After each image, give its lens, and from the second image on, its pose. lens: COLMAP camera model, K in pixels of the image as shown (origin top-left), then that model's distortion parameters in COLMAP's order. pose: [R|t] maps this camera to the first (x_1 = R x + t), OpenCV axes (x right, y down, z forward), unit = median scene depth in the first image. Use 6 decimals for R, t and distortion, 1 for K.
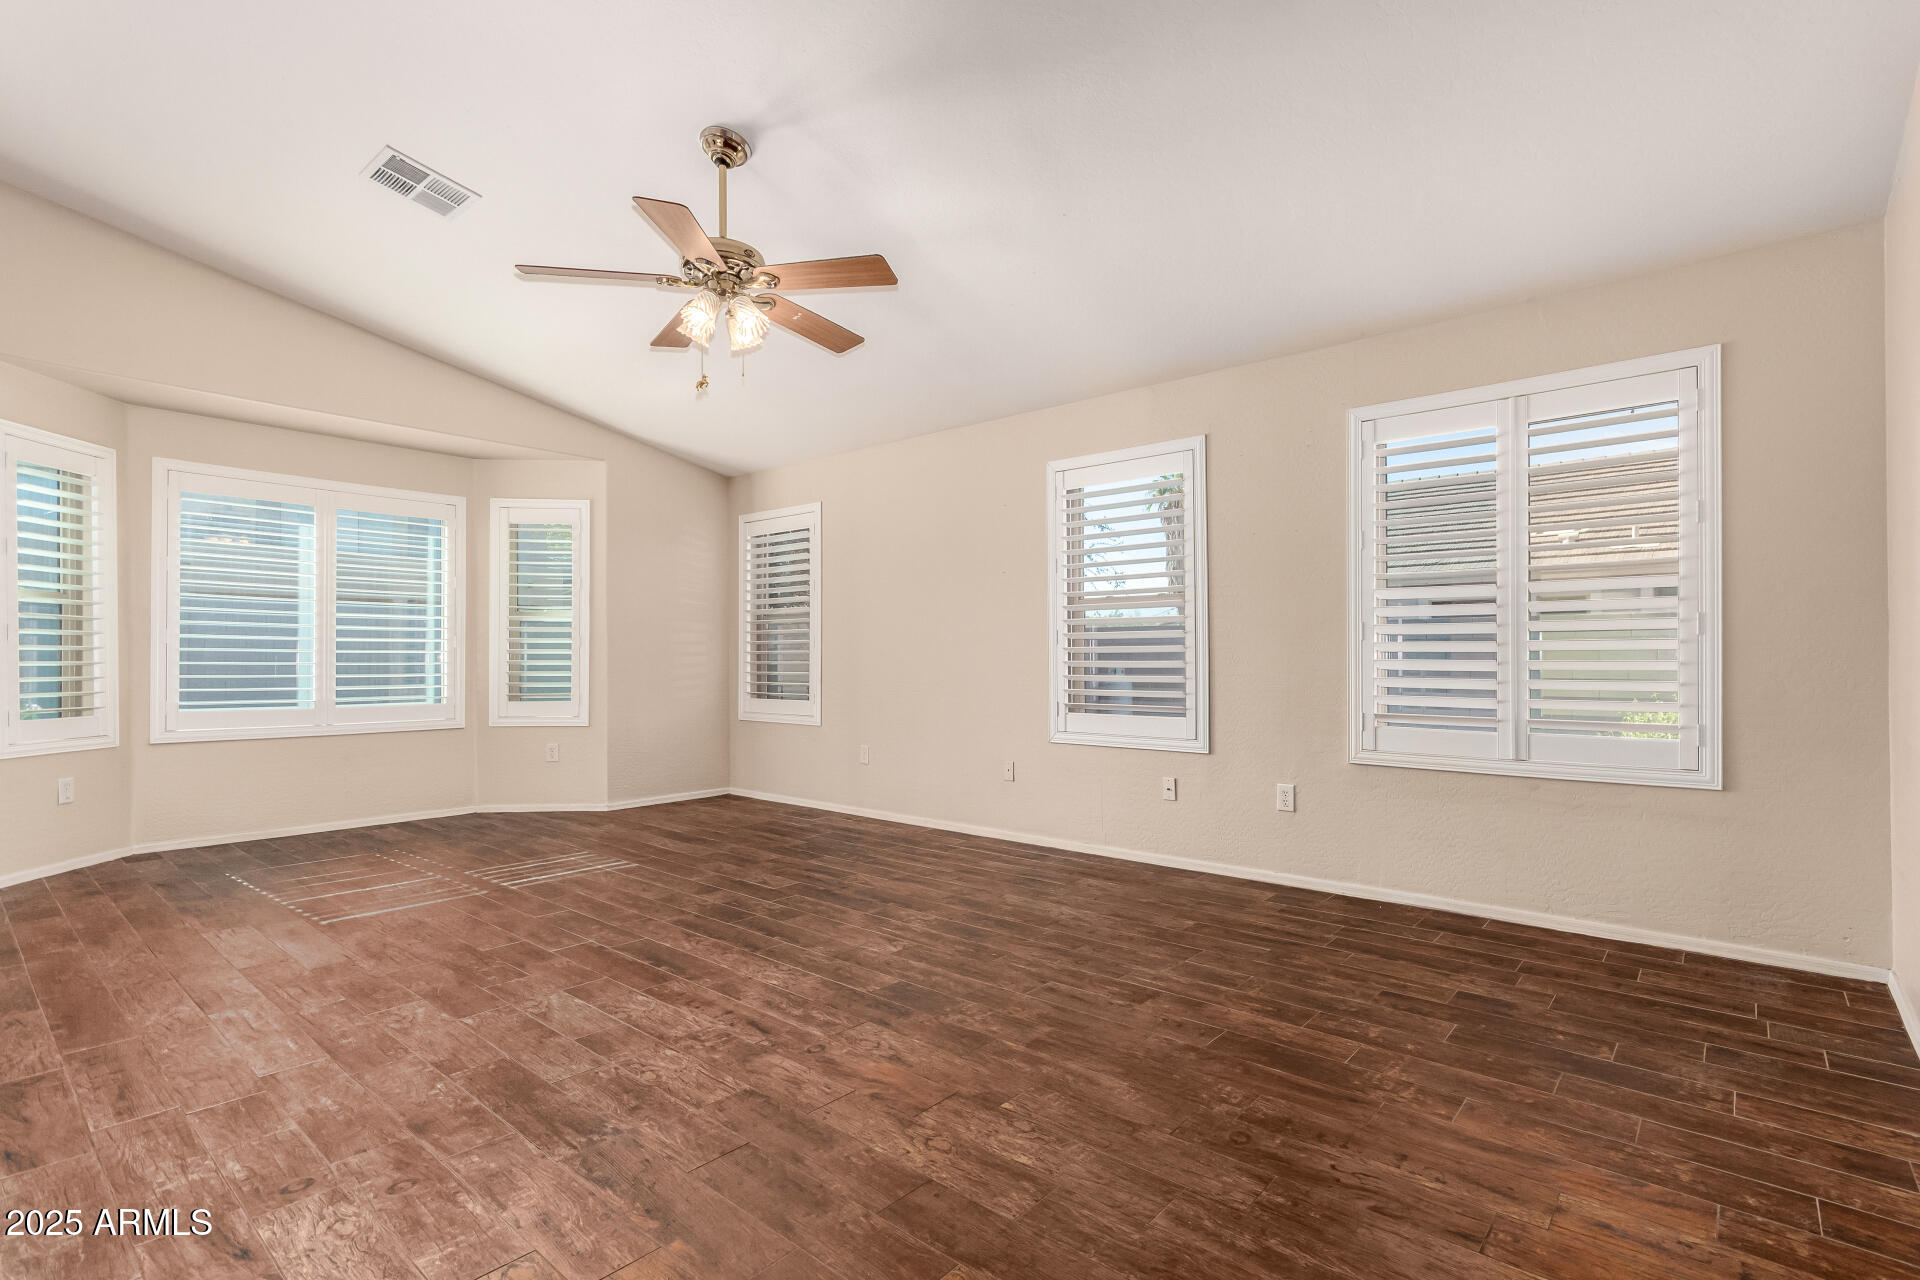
lens RADIAL K [[883.6, 0, 968.2], [0, 883.6, 649.0], [0, 0, 1]] dist [0.001359, 0.001971]
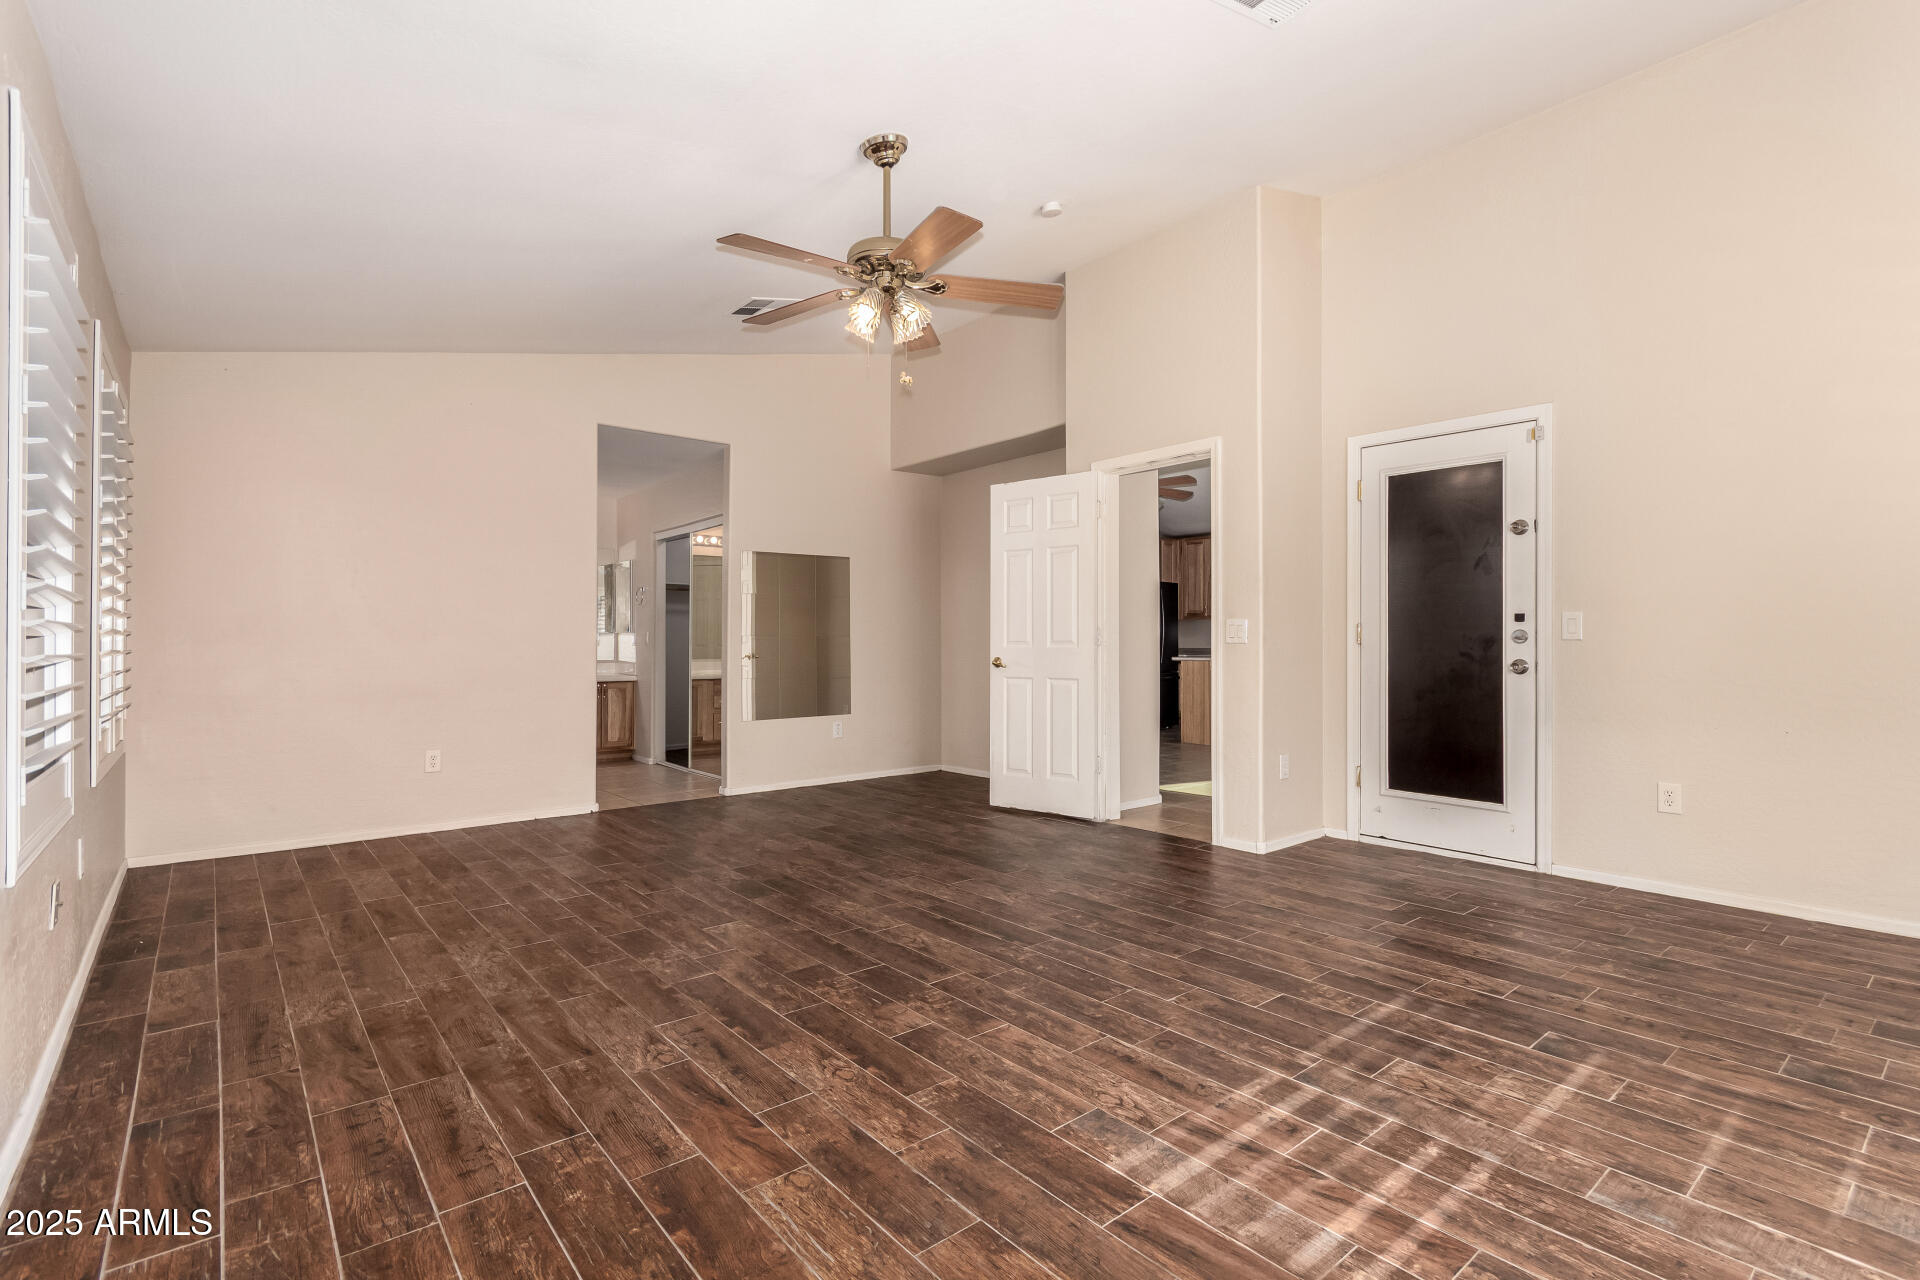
lens RADIAL K [[883.6, 0, 971.5], [0, 883.6, 641.5], [0, 0, 1]] dist [0.001359, 0.001971]
pose [[-0.987512, 0.006717, 0.157402, -0.458761], [0.004685, 0.999901, -0.013277, 0.016566], [-0.157476, -0.012374, -0.987445, 1.712603]]
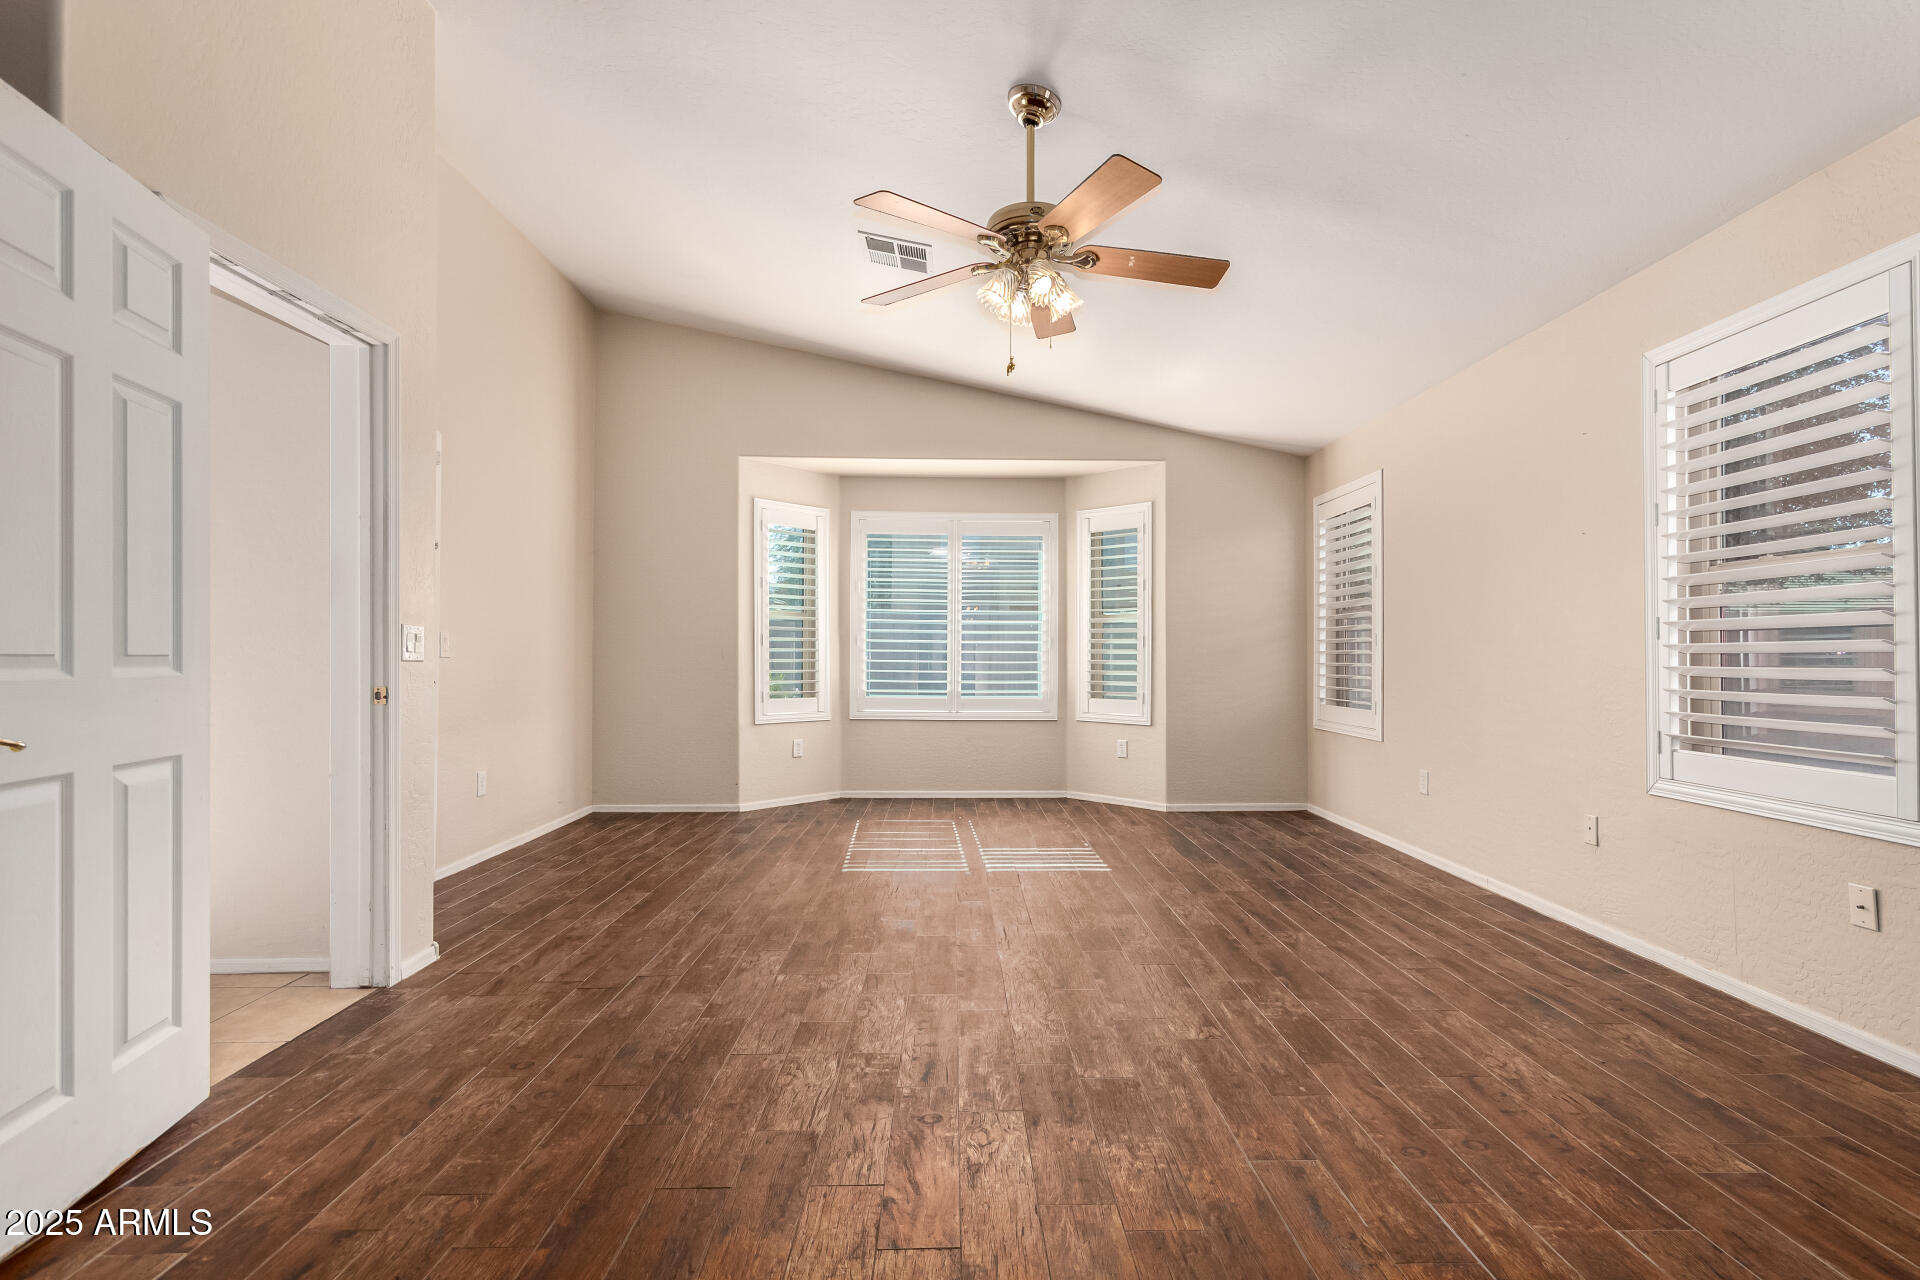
lens RADIAL K [[883.6, 0, 993.3], [0, 883.6, 649.1], [0, 0, 1]] dist [0.001359, 0.001971]
pose [[0.679609, -0.003936, -0.733564, 0.316551], [0.004916, 0.999988, -0.000812, -0.000200], [0.733558, -0.003055, 0.679619, 0.296654]]
